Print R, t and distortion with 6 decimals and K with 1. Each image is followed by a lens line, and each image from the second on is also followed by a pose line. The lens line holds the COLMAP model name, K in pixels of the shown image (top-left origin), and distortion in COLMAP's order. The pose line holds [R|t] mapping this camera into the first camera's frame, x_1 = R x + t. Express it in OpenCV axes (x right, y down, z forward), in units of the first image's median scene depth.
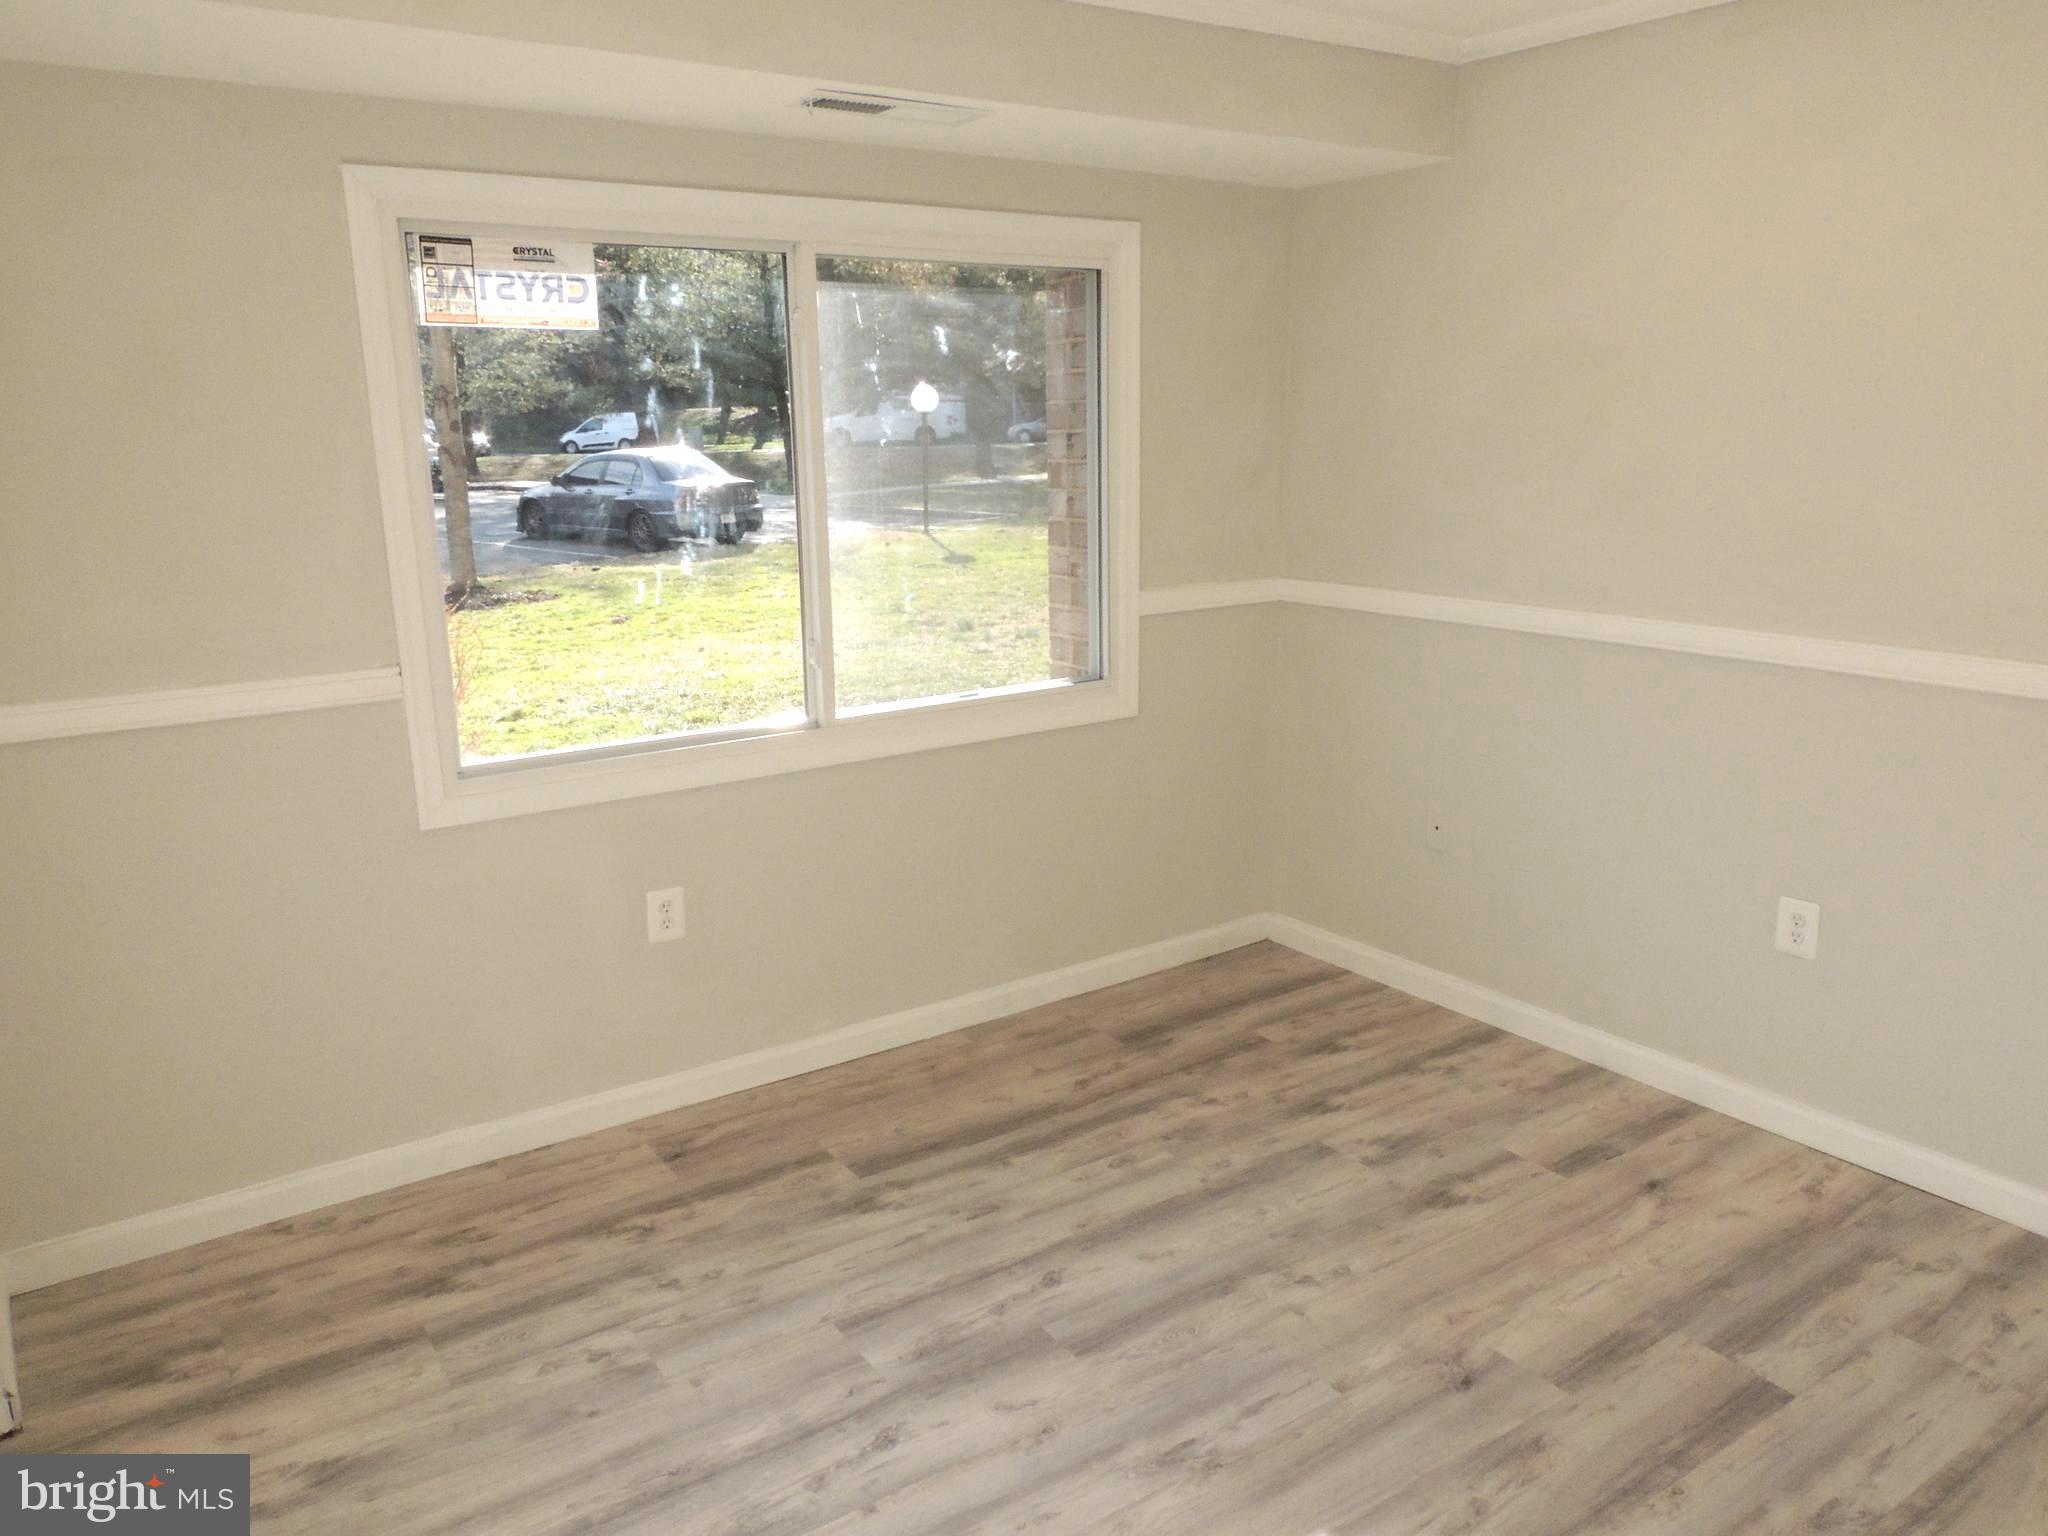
lens RADIAL K [[1452.5, 0, 1024.0], [0, 1452.5, 768.0], [0, 0, 1]] dist [0.080732, 0.000686]
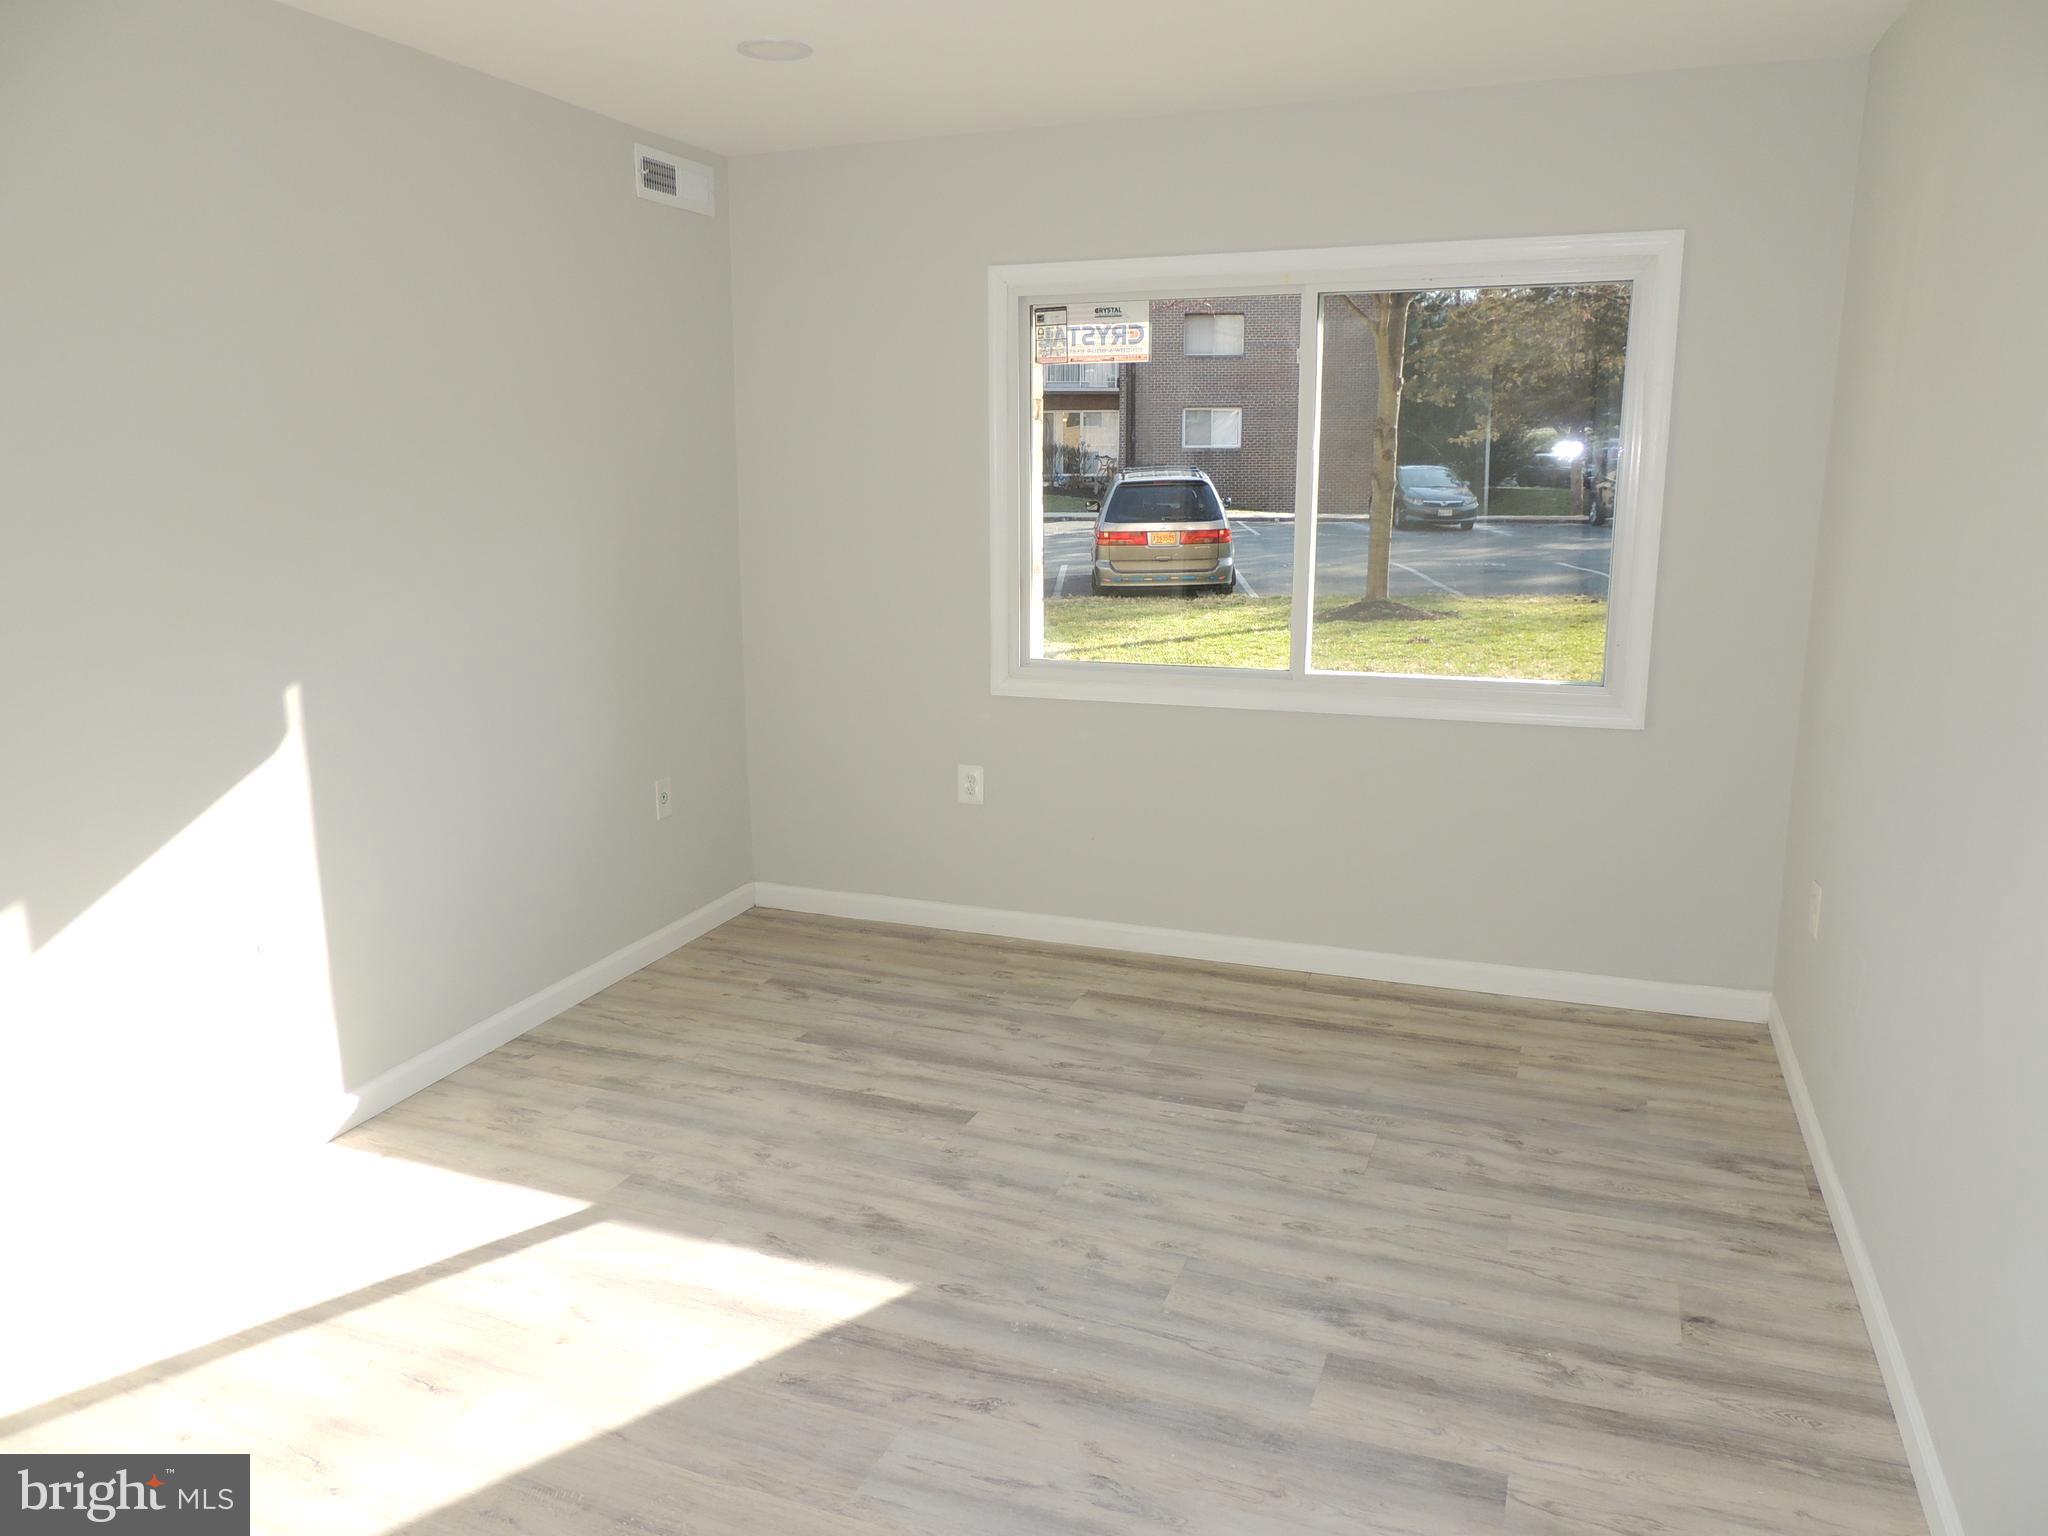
lens RADIAL K [[1476.2, 0, 1024.0], [0, 1476.2, 768.0], [0, 0, 1]] dist [-0.009579, -0.000068]
pose [[0.587866, 0.181782, -0.788269, 0.833826], [-0.193106, 0.977789, 0.081475, -0.015736], [0.785572, 0.104323, 0.609913, 0.108851]]
